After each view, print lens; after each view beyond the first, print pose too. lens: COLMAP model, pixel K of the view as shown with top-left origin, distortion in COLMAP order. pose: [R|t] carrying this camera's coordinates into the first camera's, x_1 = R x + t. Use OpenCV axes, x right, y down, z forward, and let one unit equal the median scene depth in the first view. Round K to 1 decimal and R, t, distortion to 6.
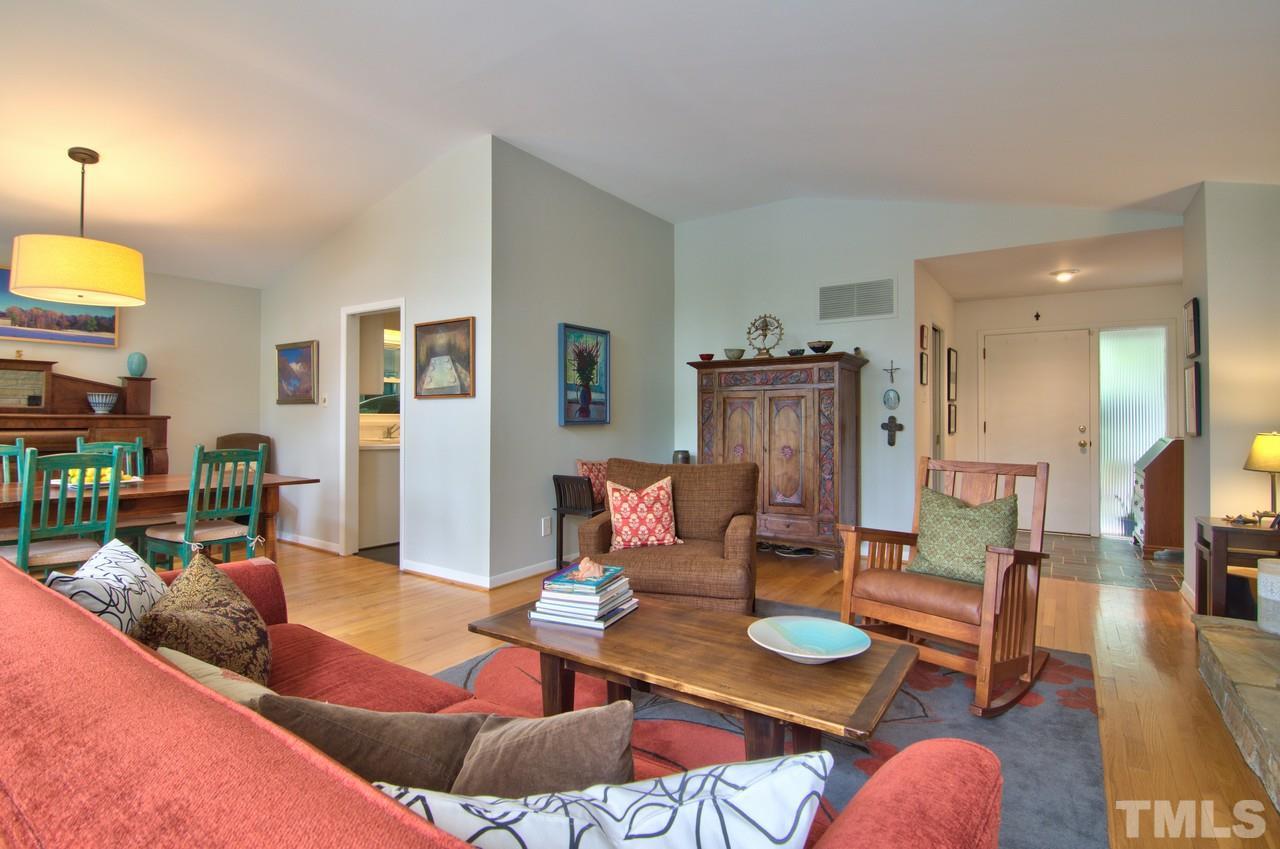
lens RADIAL K [[628.7, 0, 640.7], [0, 628.7, 417.3], [0, 0, 1]] dist [-0.013912, -0.008991]
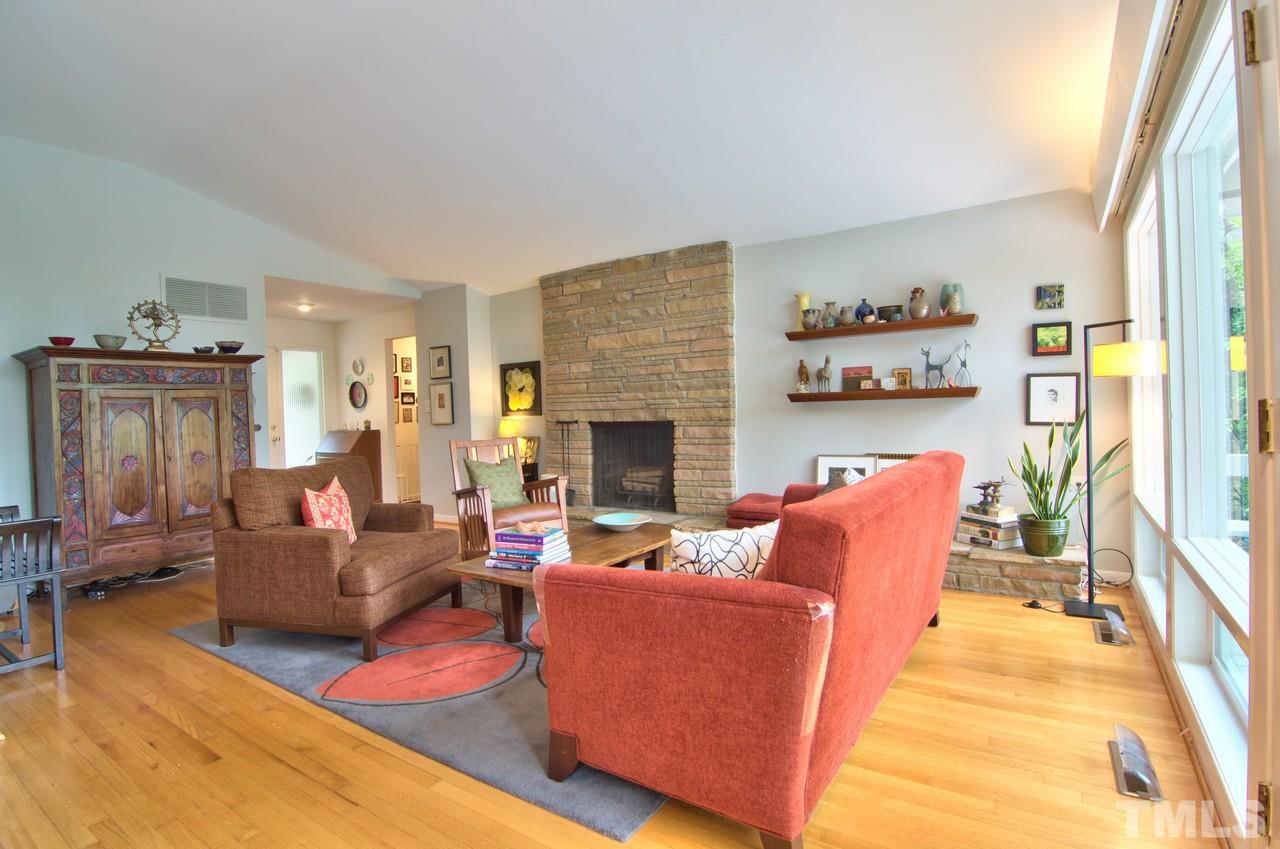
lens RADIAL K [[628.7, 0, 617.6], [0, 628.7, 410.4], [0, 0, 1]] dist [-0.013912, -0.008991]
pose [[0.026086, -0.000815, 0.999659, -0.643492], [0.026492, 0.999649, 0.000123, 0.002240], [-0.999309, 0.026480, 0.026098, 0.357328]]
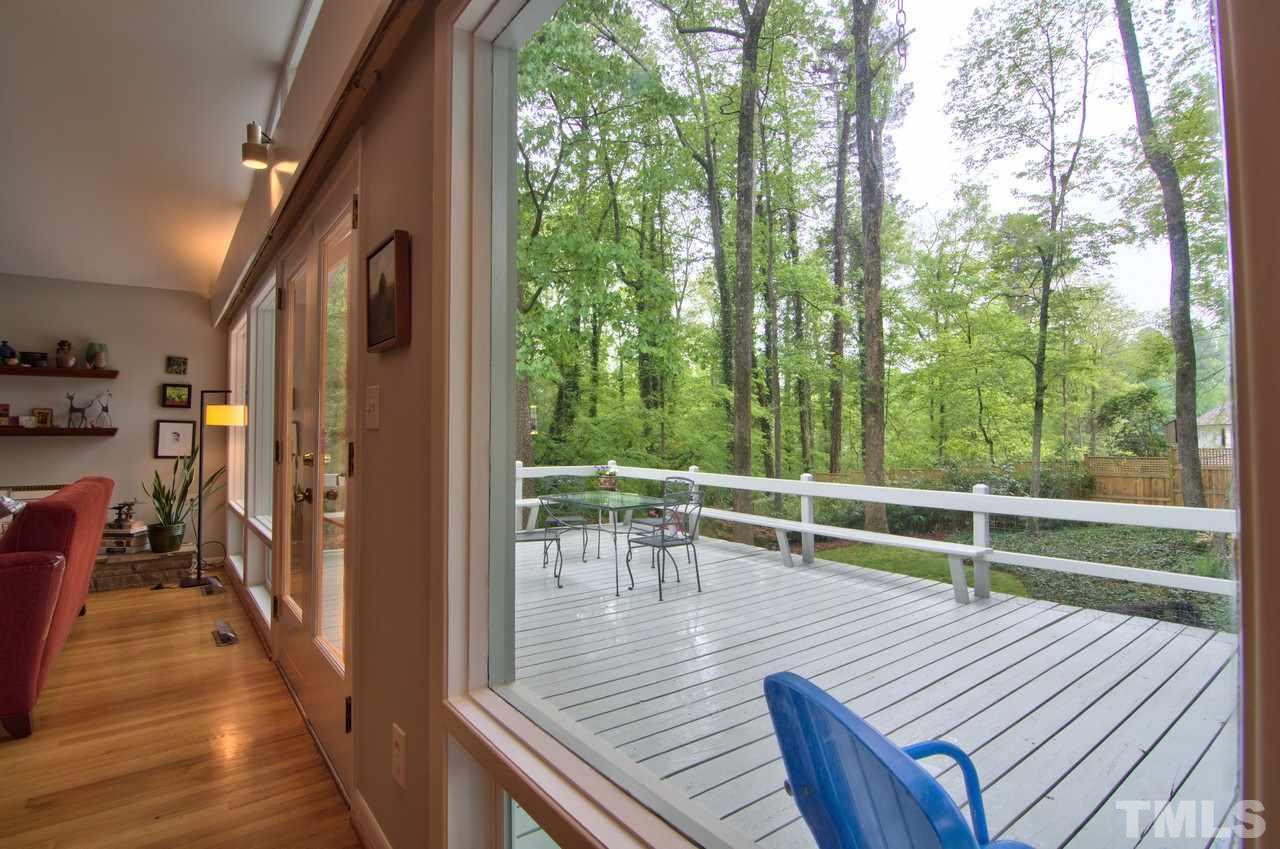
lens RADIAL K [[628.7, 0, 628.9], [0, 628.7, 420.3], [0, 0, 1]] dist [-0.013912, -0.008991]
pose [[-0.943429, 0.015615, 0.331205, -0.945340], [0.005809, 0.999516, -0.030575, 0.007125], [-0.331522, -0.026921, -0.943063, 0.589004]]
